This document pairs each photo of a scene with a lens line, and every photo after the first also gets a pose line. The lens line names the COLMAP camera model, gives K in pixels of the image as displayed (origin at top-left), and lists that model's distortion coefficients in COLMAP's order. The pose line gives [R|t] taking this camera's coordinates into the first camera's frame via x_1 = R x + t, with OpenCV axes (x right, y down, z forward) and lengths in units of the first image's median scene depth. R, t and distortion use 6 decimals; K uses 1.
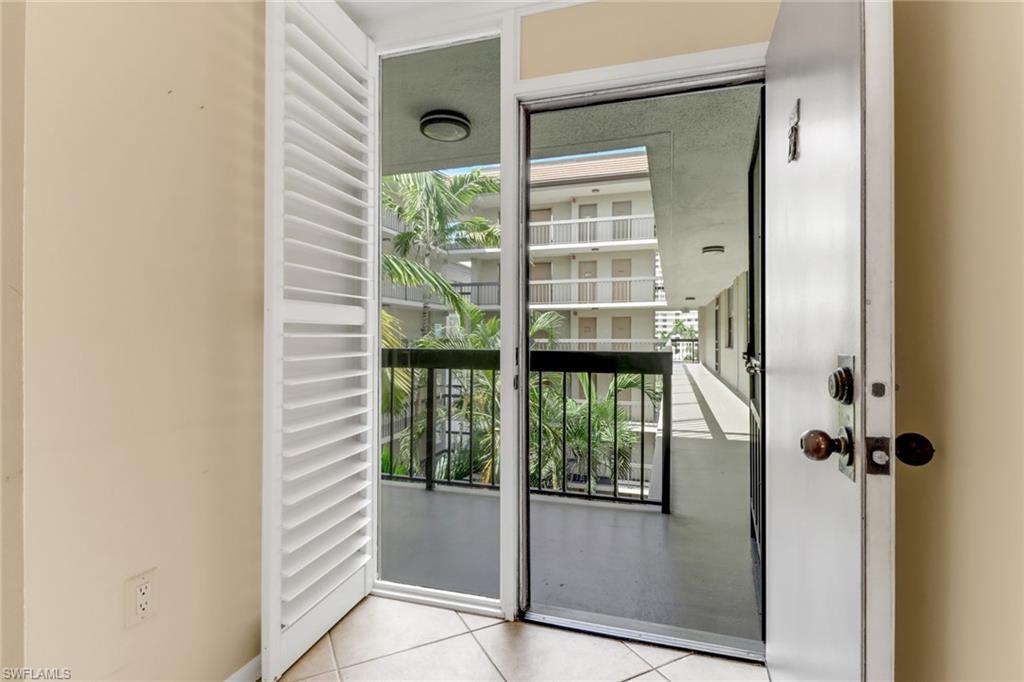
lens RADIAL K [[494.9, 0, 513.3], [0, 494.9, 339.0], [0, 0, 1]] dist [0.000618, -0.001934]
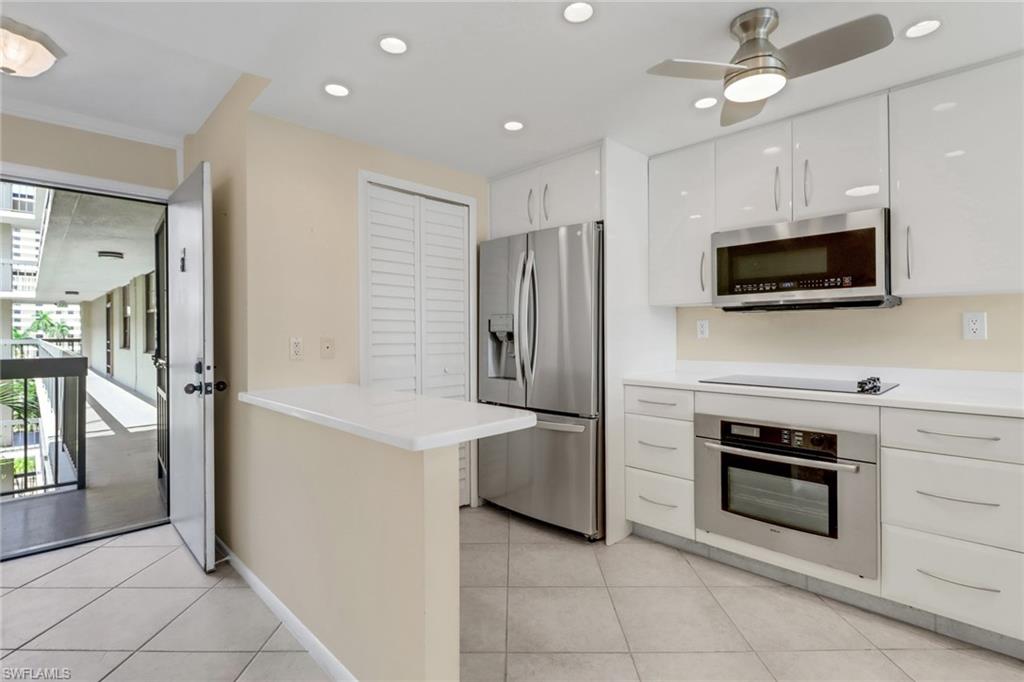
lens RADIAL K [[494.9, 0, 513.7], [0, 494.9, 335.4], [0, 0, 1]] dist [0.000618, -0.001934]
pose [[0.467062, -0.003921, 0.884216, -0.339215], [0.005070, 0.999986, 0.001756, -0.030319], [-0.884210, 0.003663, 0.467076, -0.649068]]
